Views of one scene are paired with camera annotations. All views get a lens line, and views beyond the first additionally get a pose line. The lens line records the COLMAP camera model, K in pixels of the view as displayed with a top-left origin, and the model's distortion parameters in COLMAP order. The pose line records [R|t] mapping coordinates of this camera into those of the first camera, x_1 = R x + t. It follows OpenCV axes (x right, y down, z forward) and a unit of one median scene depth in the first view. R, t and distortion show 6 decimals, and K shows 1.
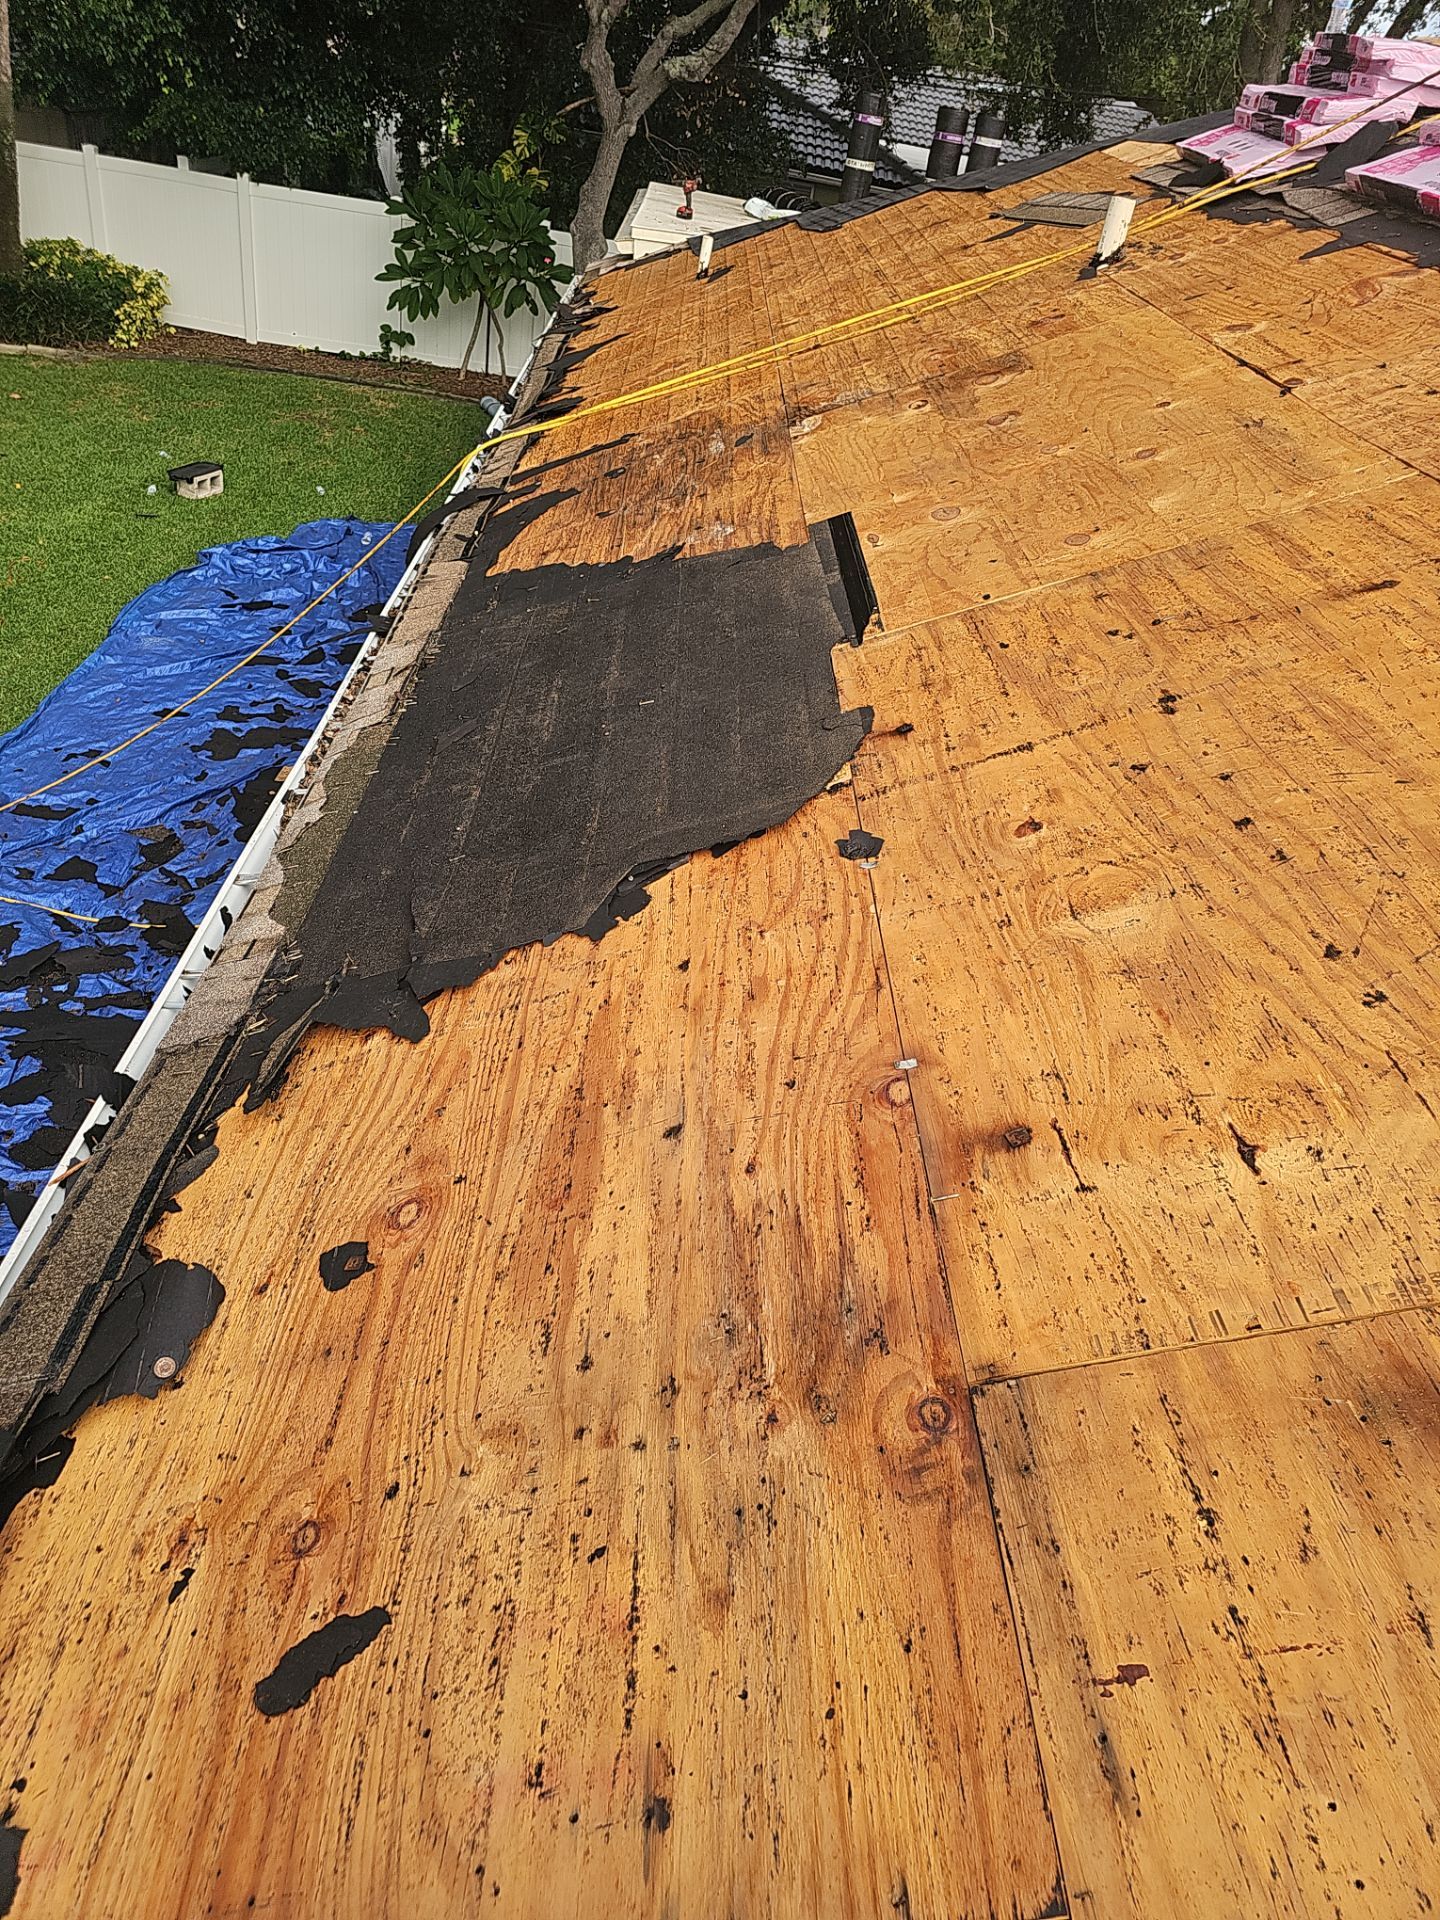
lens RADIAL K [[1357.7, 0, 714.6], [0, 1357.7, 952.4], [0, 0, 1]] dist [0.045240, -0.032544]
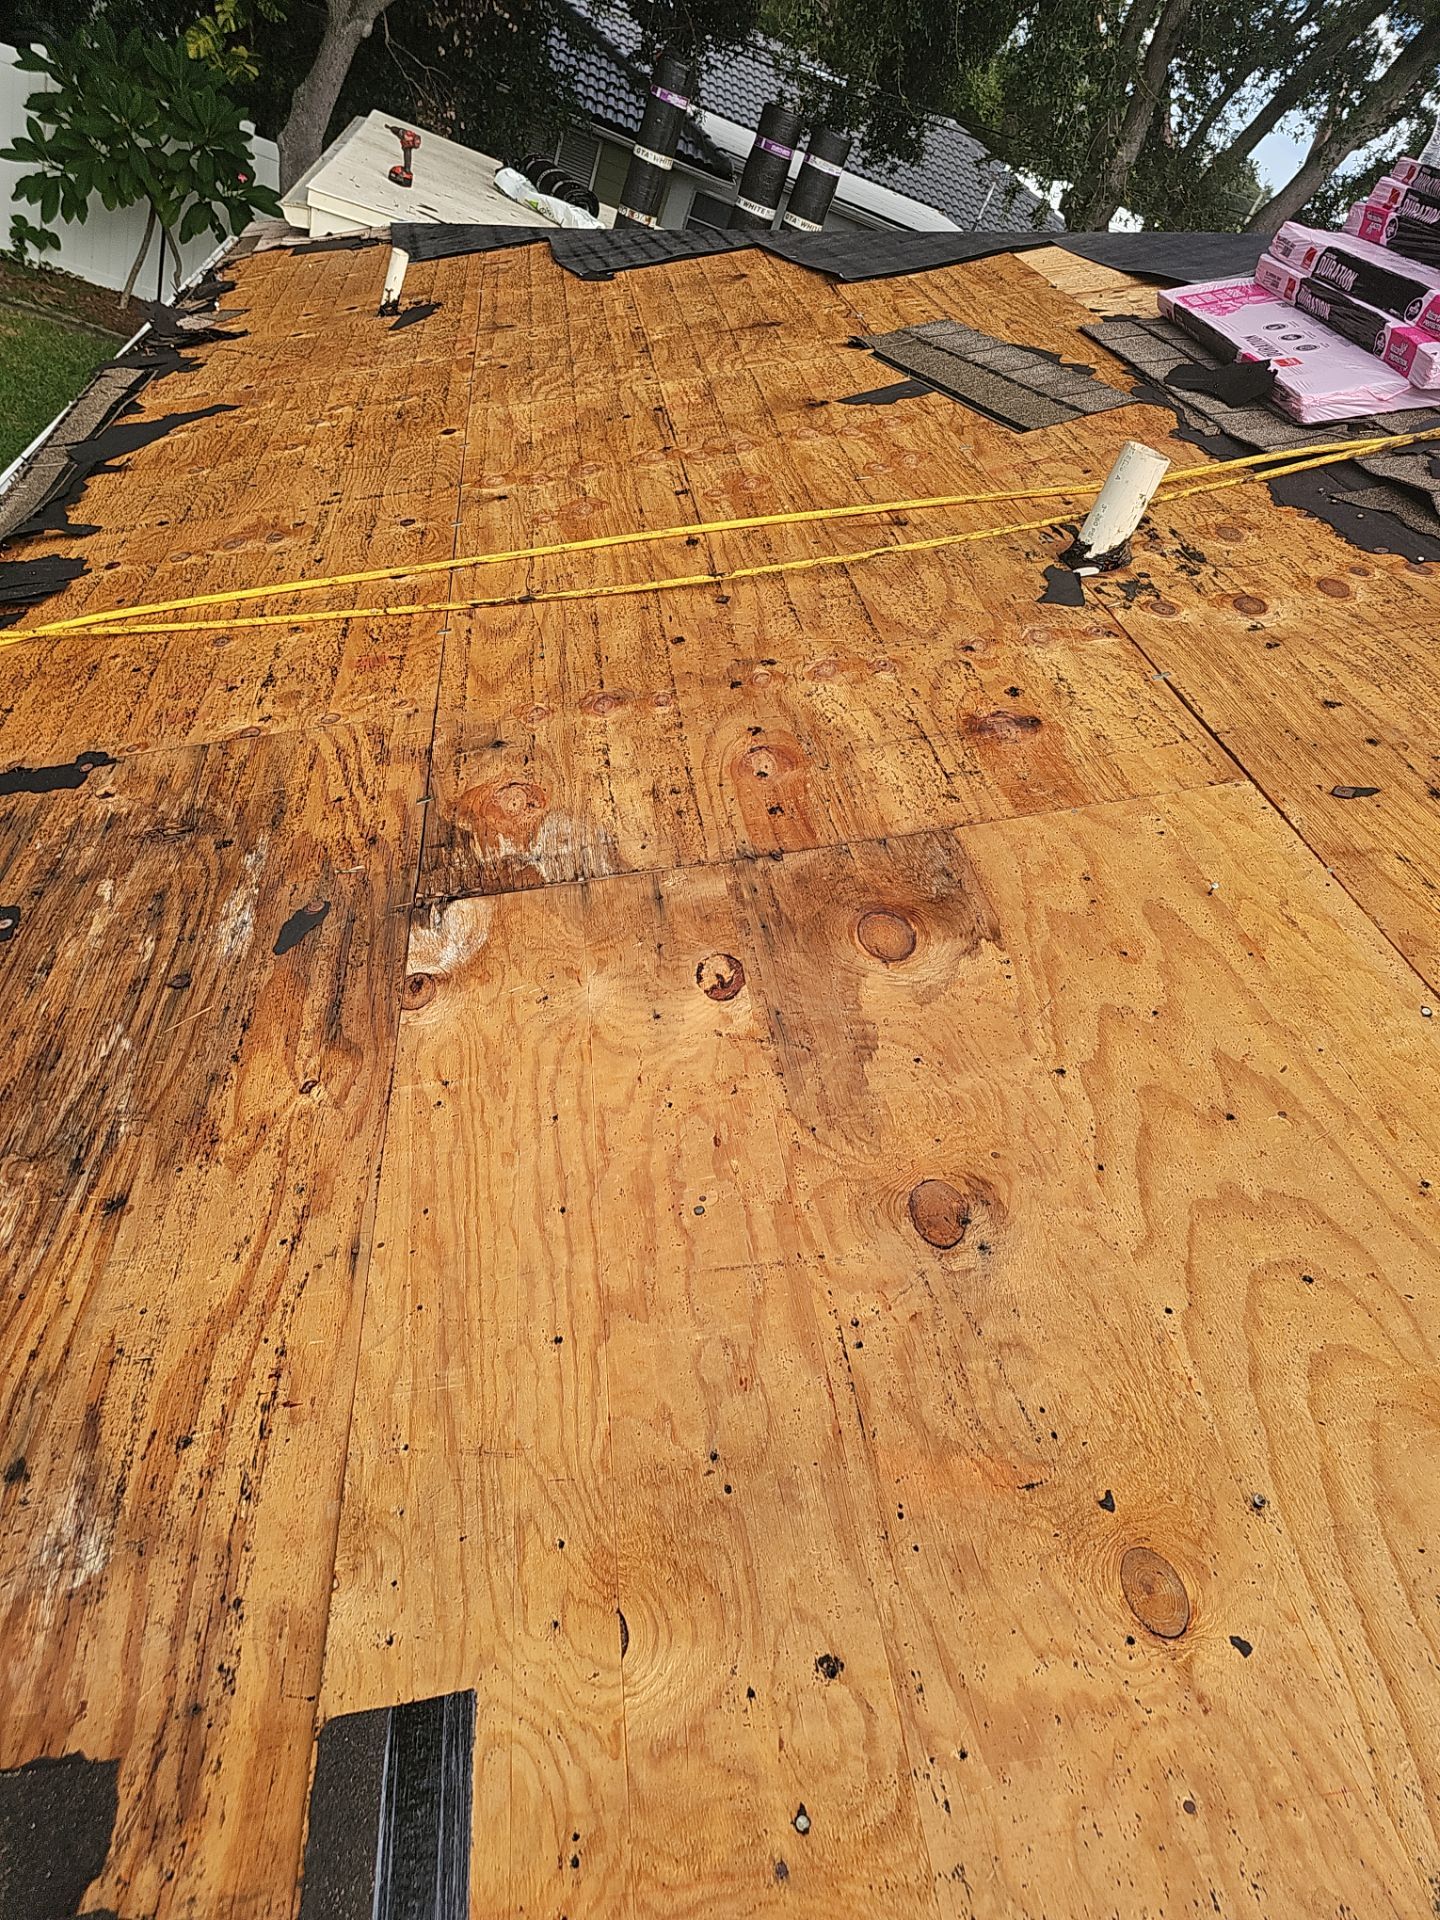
lens RADIAL K [[1315.9, 0, 722.8], [0, 1315.9, 993.3], [0, 0, 1]] dist [0.061744, -0.051268]
pose [[0.974729, 0.080106, 0.208532, 0.029907], [-0.094465, 0.993729, 0.059819, -0.183070], [-0.202433, -0.078007, 0.976184, 0.270300]]
